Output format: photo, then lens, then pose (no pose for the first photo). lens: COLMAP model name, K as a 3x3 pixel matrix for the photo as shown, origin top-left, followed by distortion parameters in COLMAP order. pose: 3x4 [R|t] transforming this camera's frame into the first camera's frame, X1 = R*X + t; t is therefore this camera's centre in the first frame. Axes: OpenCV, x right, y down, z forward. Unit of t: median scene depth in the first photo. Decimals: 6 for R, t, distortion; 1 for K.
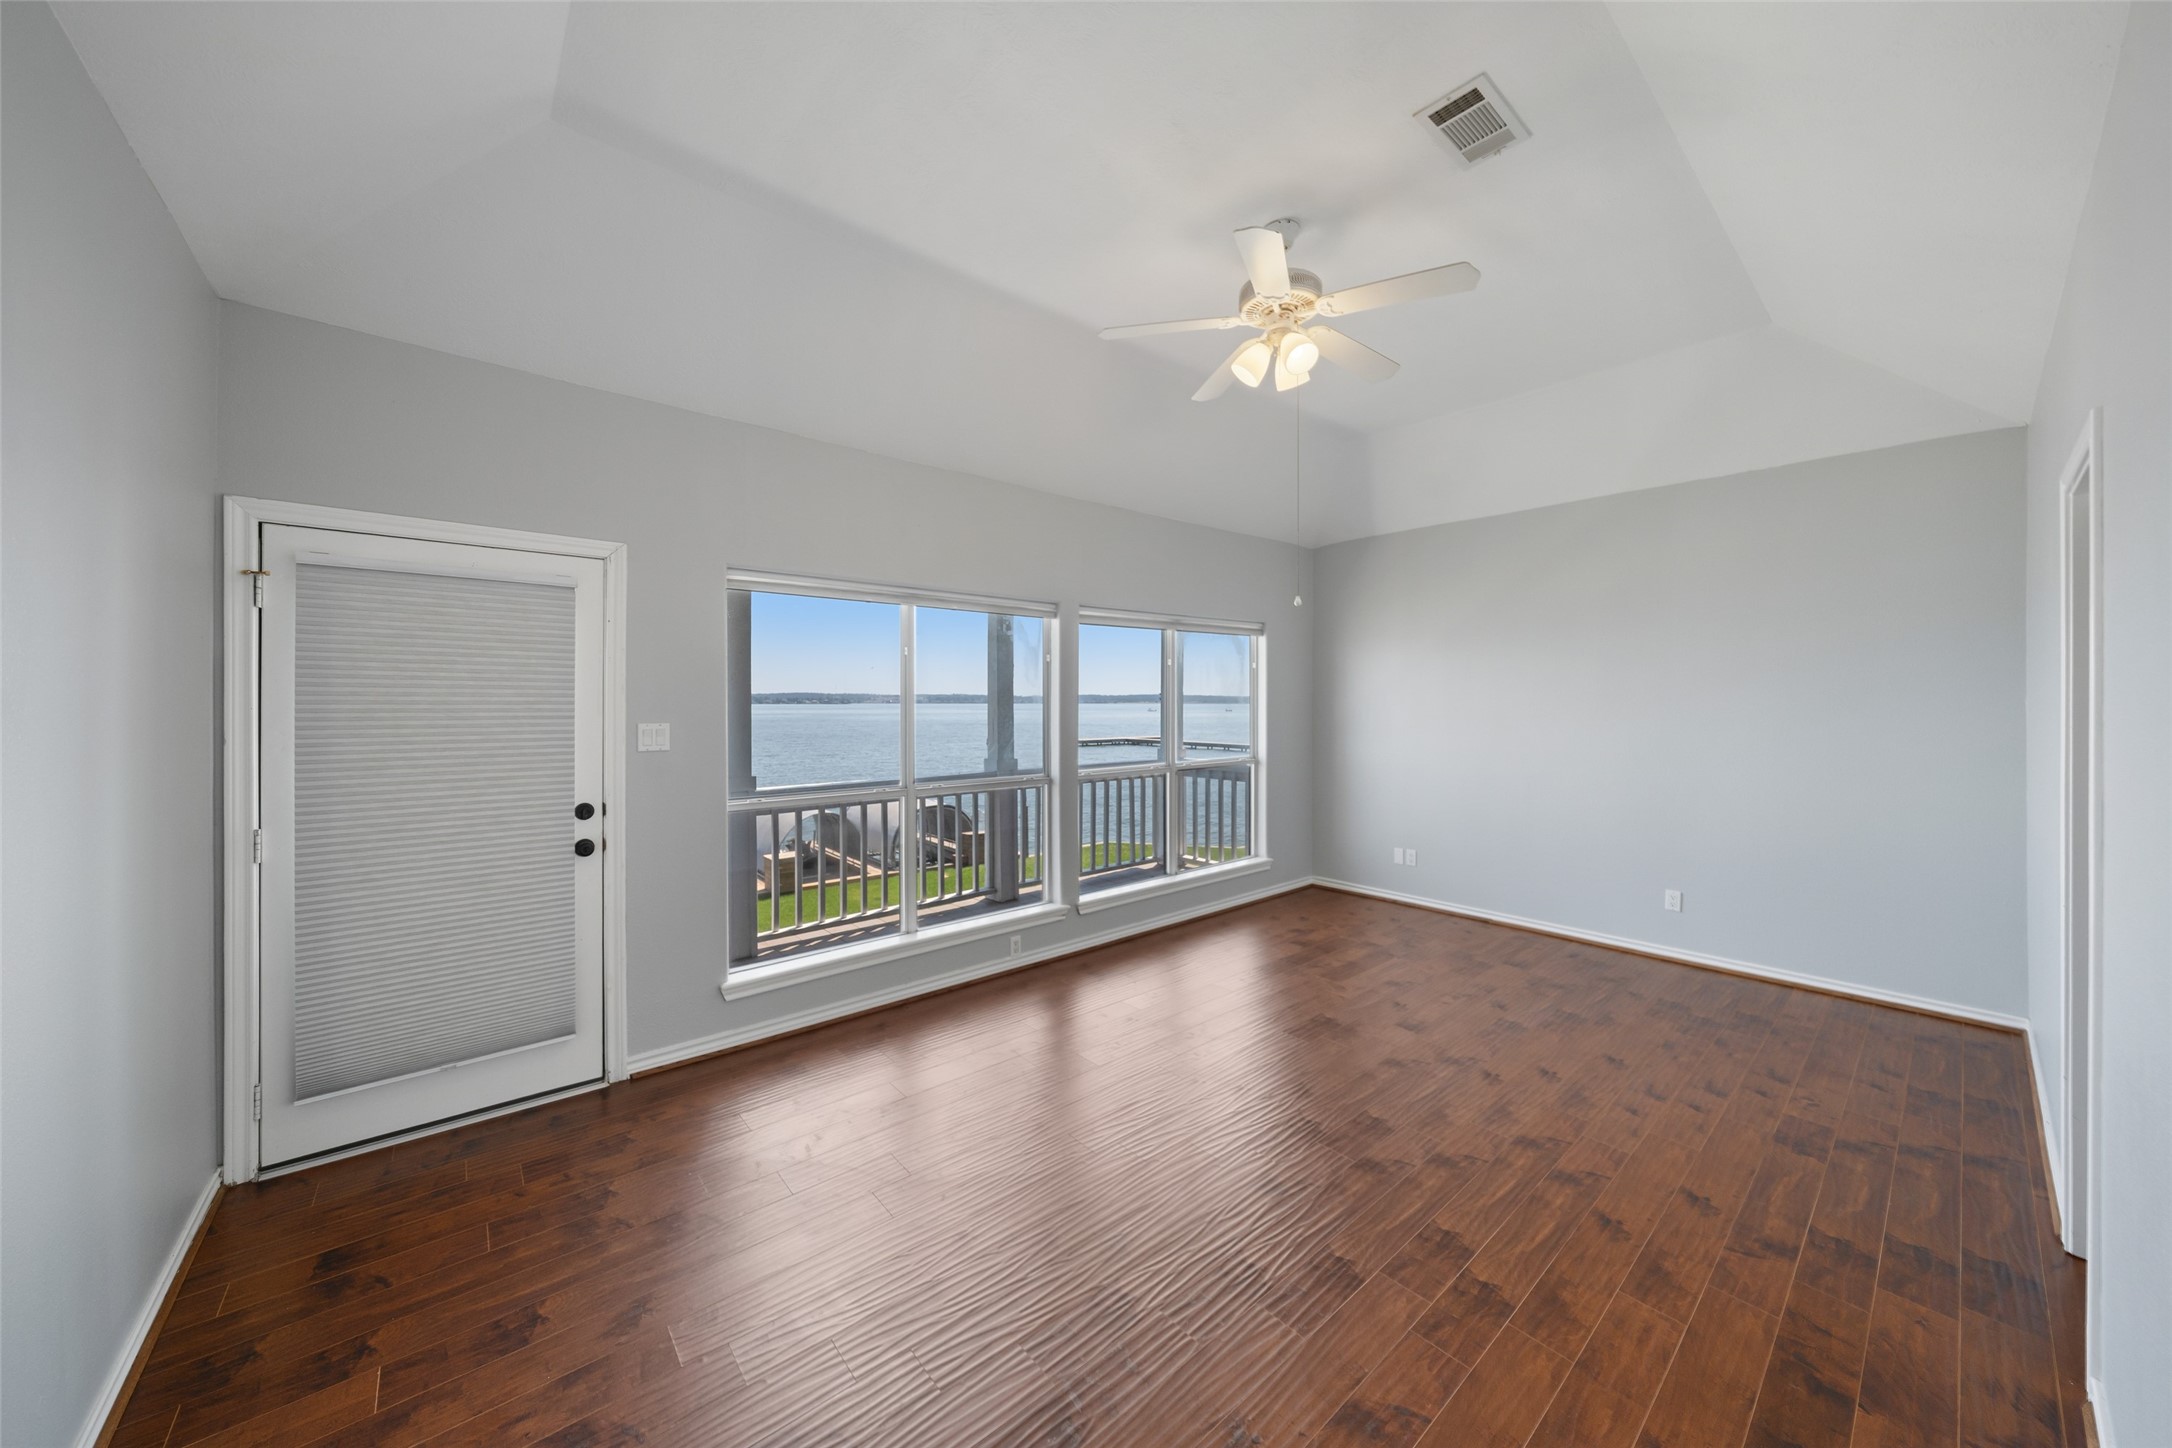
lens RADIAL K [[768.9, 0, 1102.5], [0, 768.9, 698.0], [0, 0, 1]] dist [0.000497, -0.000656]
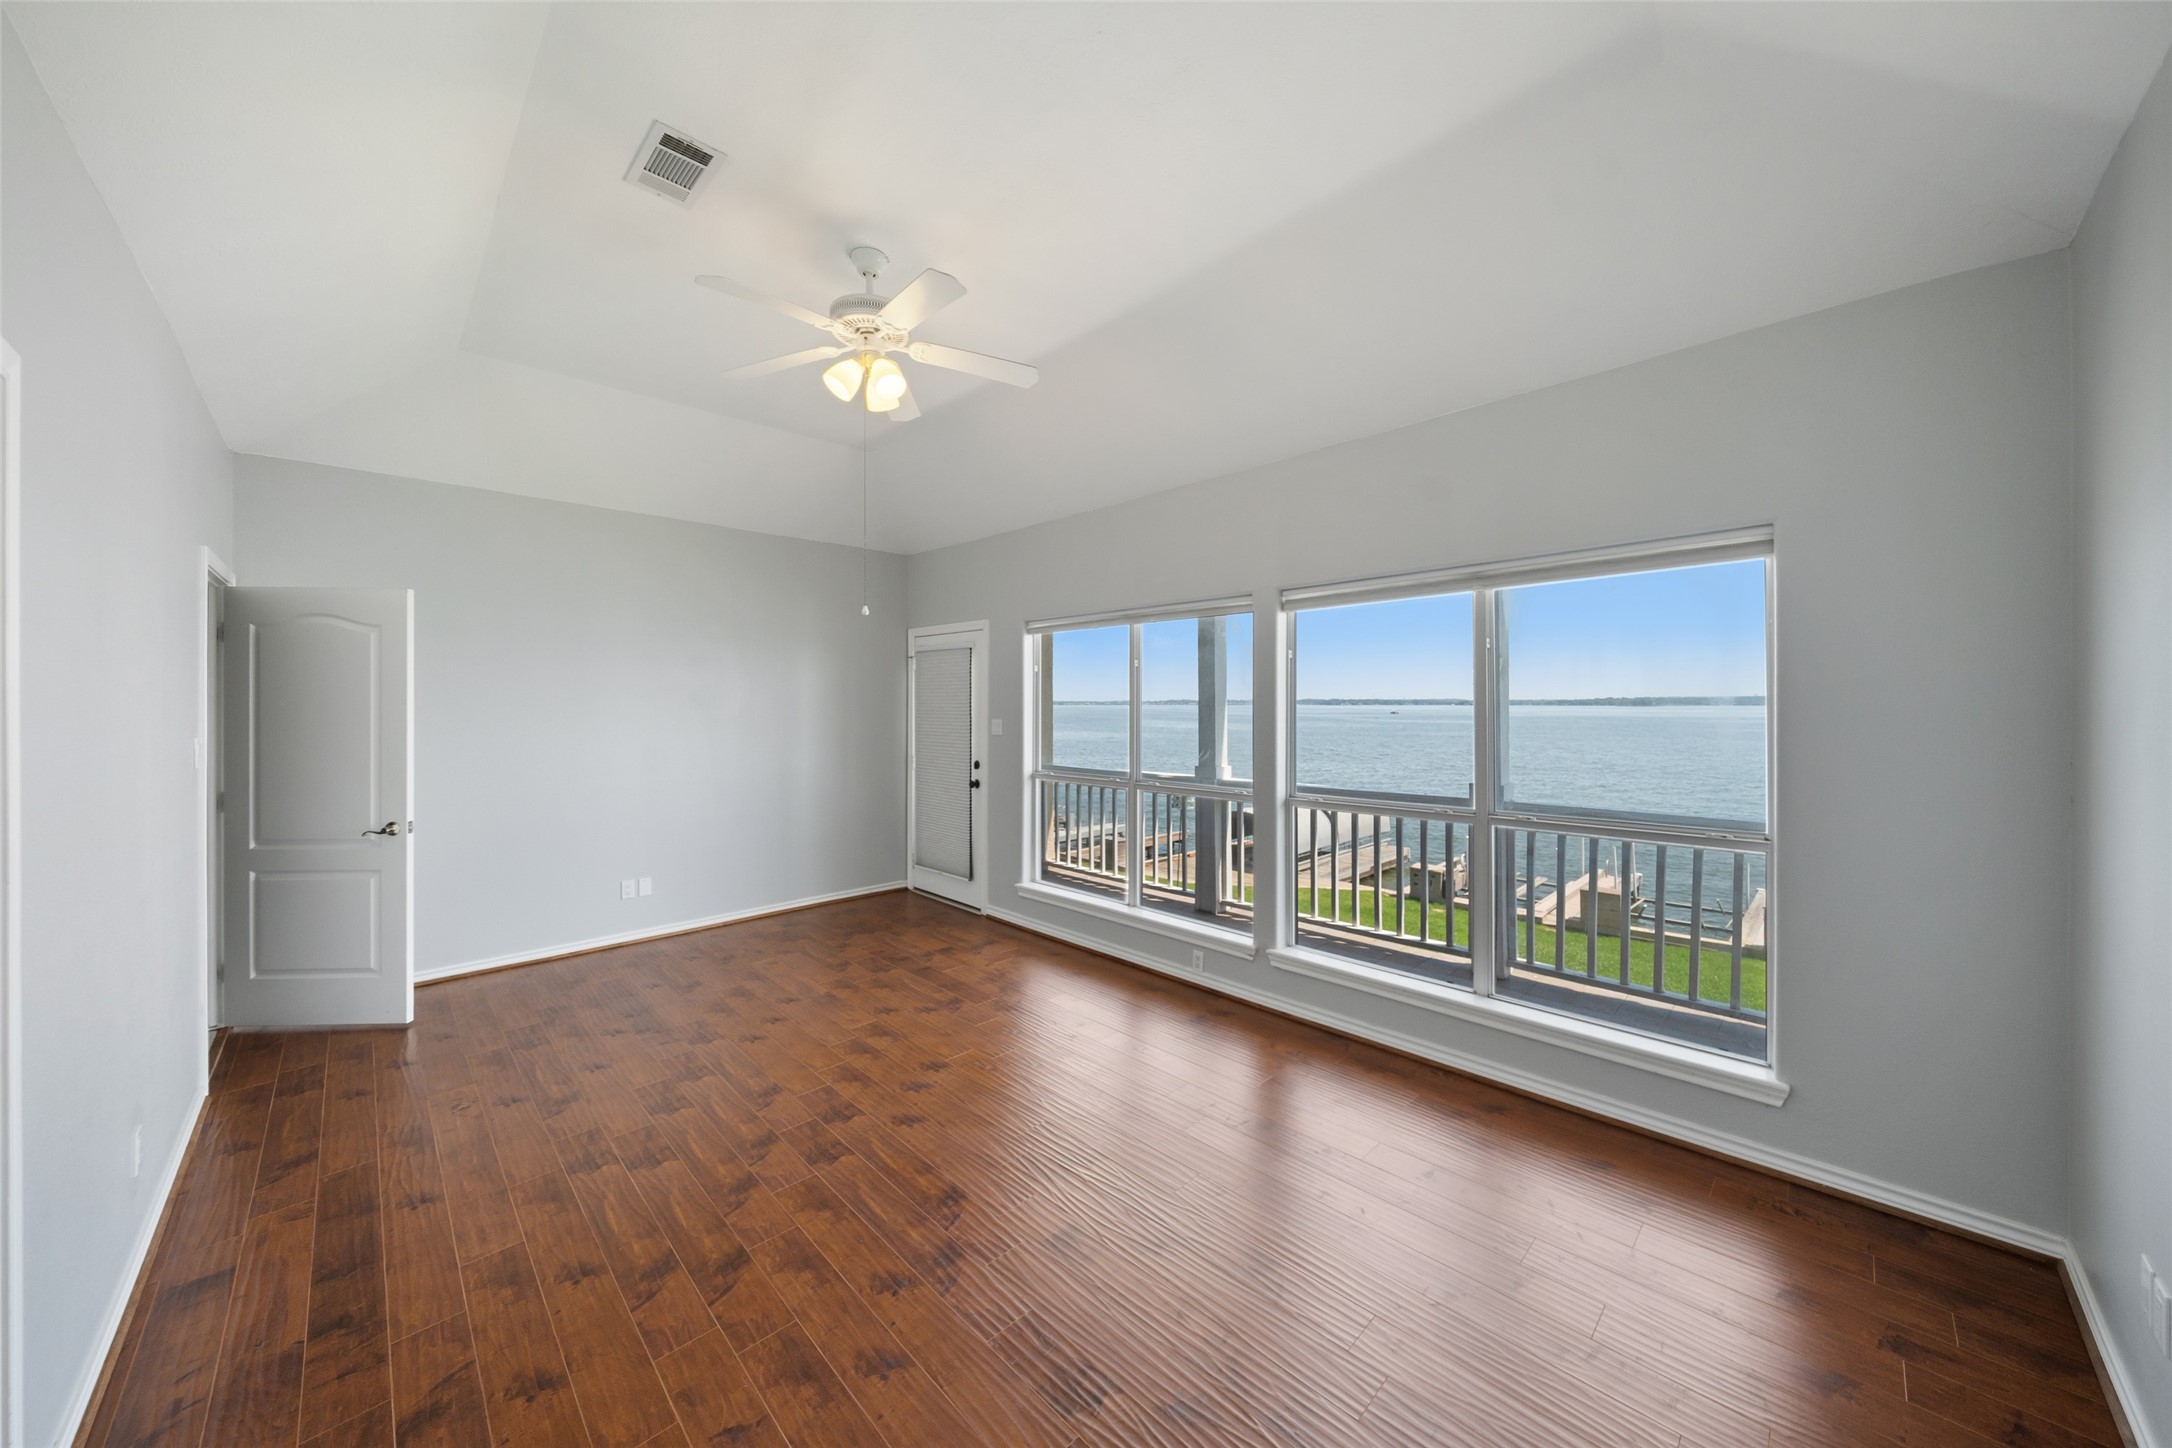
lens RADIAL K [[768.9, 0, 1084.0], [0, 768.9, 701.7], [0, 0, 1]] dist [0.000497, -0.000656]
pose [[0.033085, -0.004372, -0.999443, 1.272258], [0.002821, 0.999987, -0.004281, 0.000915], [0.999449, -0.002678, 0.033097, 1.246672]]
